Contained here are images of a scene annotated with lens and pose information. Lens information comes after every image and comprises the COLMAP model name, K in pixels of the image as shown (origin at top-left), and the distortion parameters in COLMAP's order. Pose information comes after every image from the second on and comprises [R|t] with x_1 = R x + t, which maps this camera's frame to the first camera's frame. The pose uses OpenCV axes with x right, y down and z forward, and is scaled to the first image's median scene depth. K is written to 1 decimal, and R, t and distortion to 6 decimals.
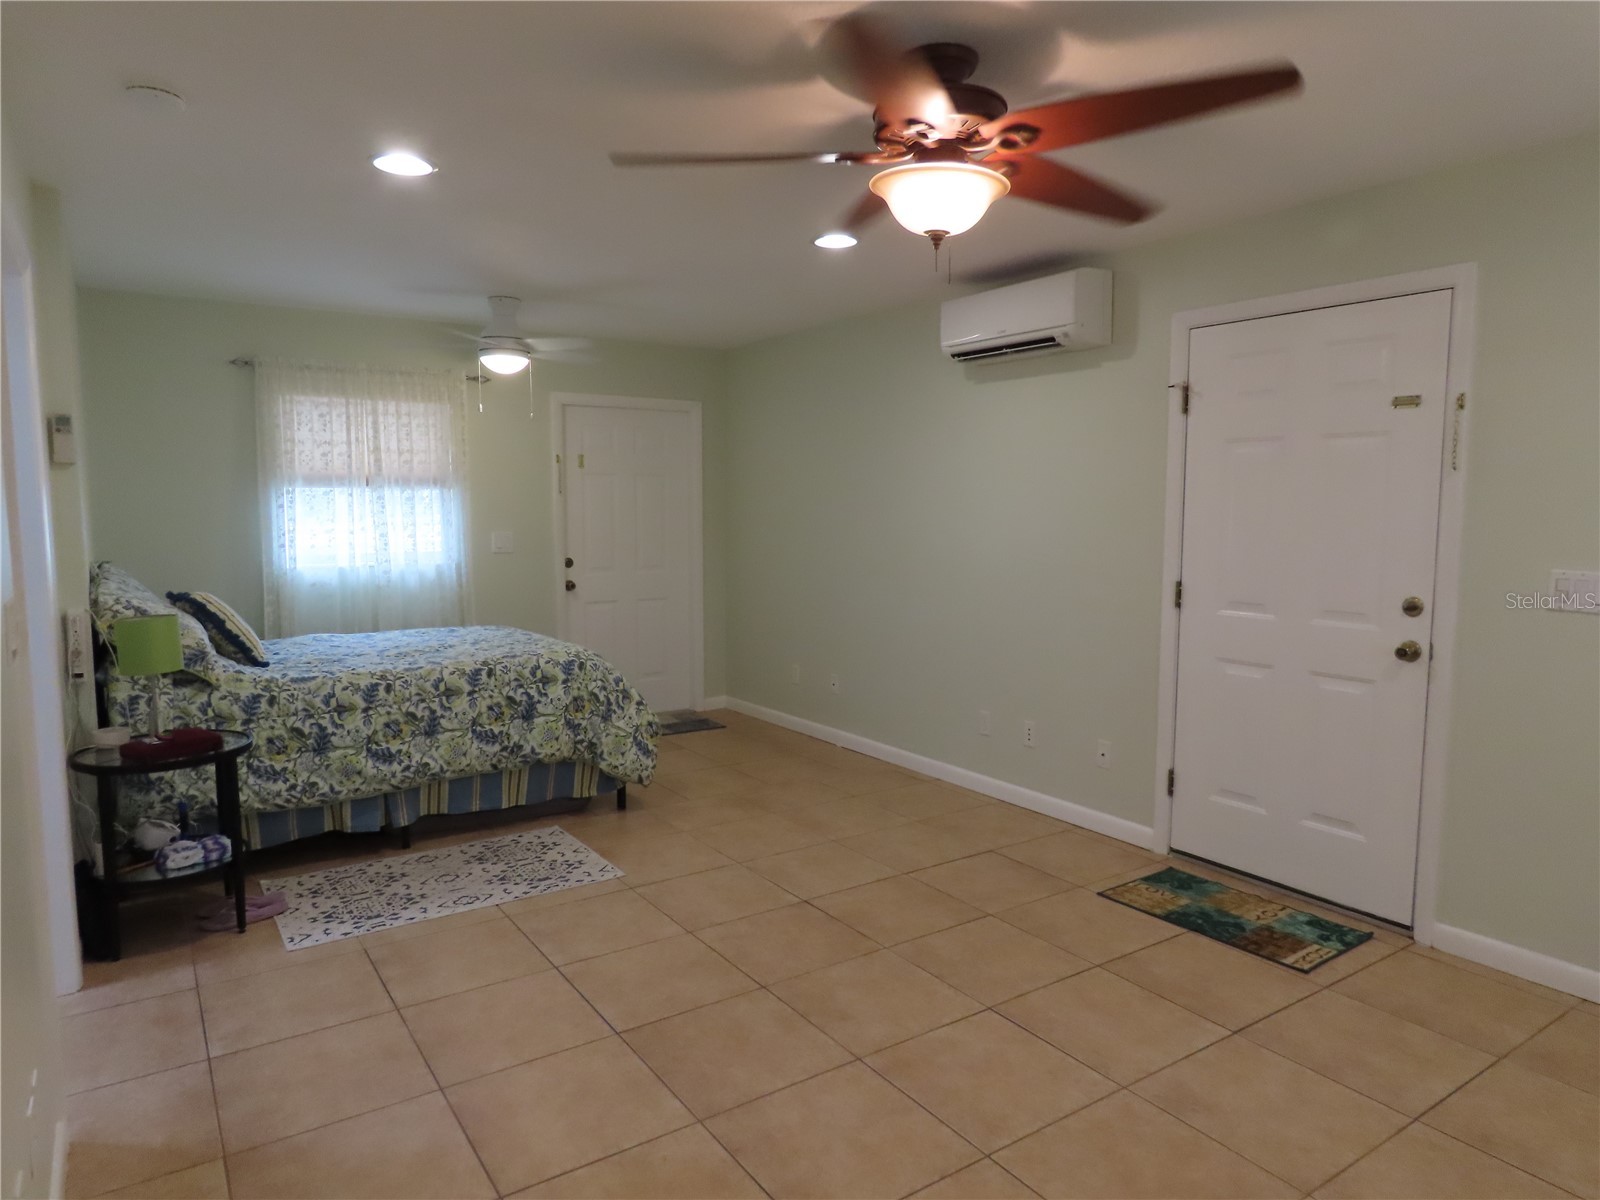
lens RADIAL K [[1007.4, 0, 801.4], [0, 1007.4, 599.1], [0, 0, 1]] dist [-0.010794, 0.002413]
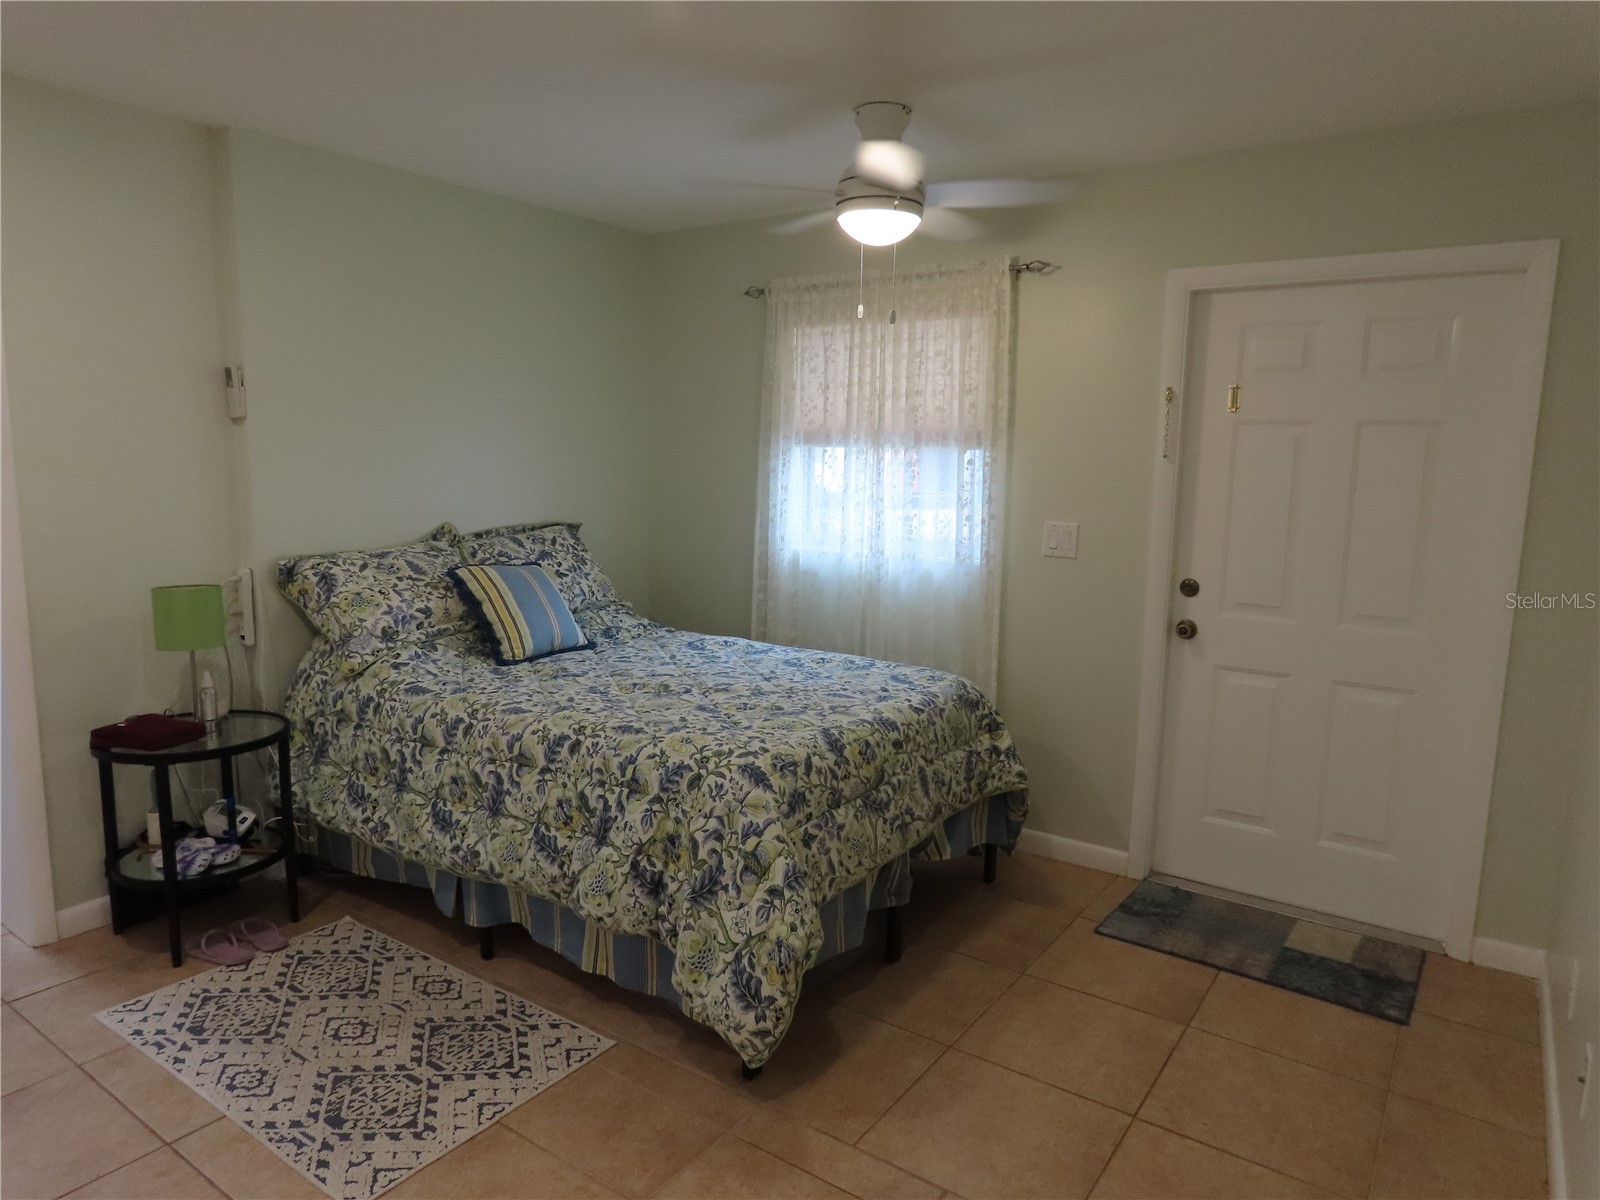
lens RADIAL K [[1007.4, 0, 801.4], [0, 1007.4, 599.1], [0, 0, 1]] dist [-0.010794, 0.002413]
pose [[0.357467, 0.134983, -0.924119, 0.312647], [-0.107293, 0.988884, 0.102940, -0.100011], [0.927742, 0.062354, 0.367976, 0.960995]]
